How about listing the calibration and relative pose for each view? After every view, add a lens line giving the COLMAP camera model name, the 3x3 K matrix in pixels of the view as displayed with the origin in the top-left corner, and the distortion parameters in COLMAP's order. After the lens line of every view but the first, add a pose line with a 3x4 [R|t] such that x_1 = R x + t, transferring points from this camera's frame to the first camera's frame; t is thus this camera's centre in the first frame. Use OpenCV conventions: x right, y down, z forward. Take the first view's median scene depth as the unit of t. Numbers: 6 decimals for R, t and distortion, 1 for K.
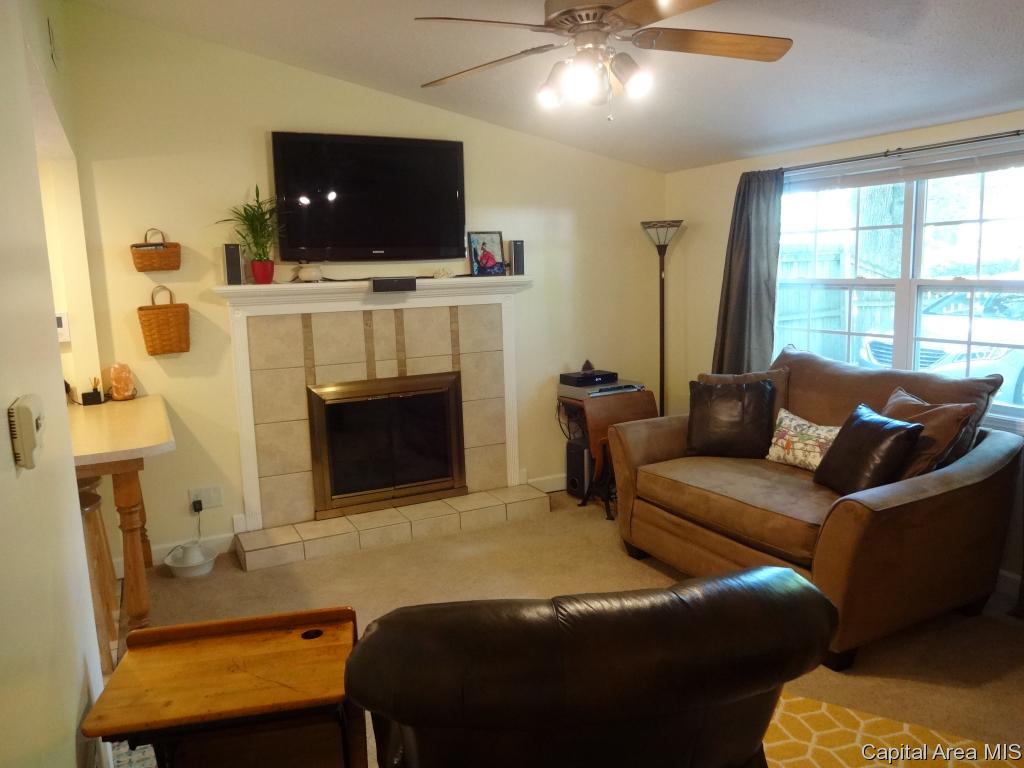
lens RADIAL K [[757.0, 0, 509.7], [0, 757.0, 379.7], [0, 0, 1]] dist [-0.002766, -0.002533]
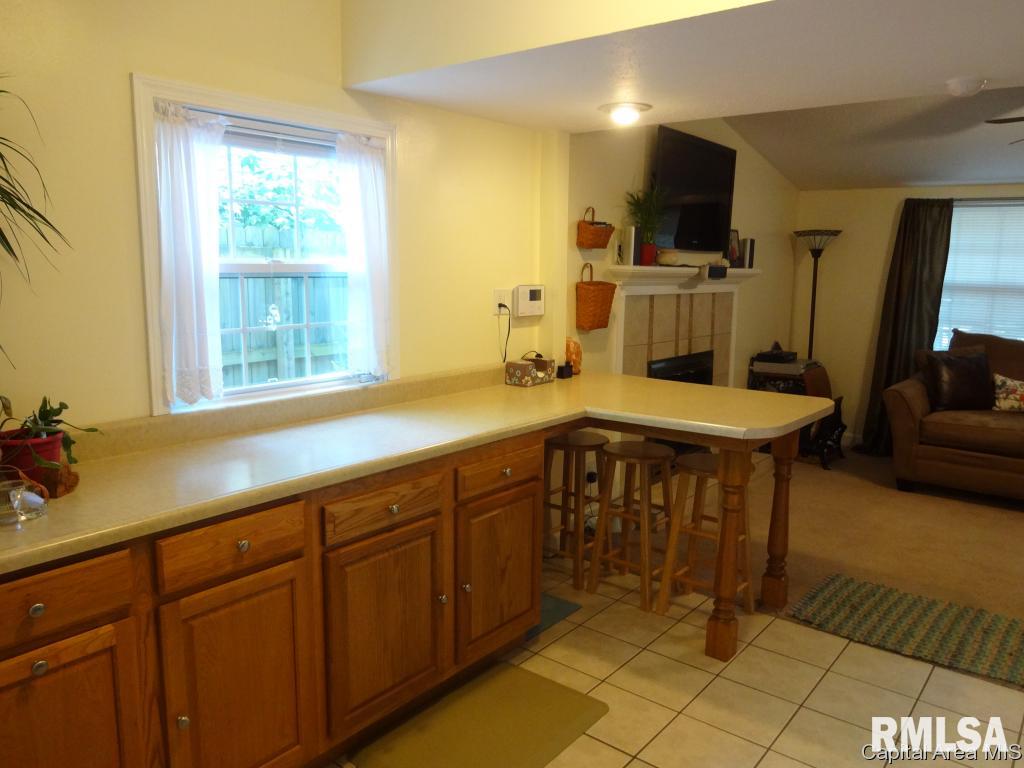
lens RADIAL K [[757.0, 0, 509.7], [0, 757.0, 379.7], [0, 0, 1]] dist [-0.002766, -0.002533]
pose [[0.911019, -0.015644, 0.412066, -0.876137], [0.014822, 0.999877, 0.005191, 0.024944], [-0.412097, 0.001379, 0.911139, 0.087937]]
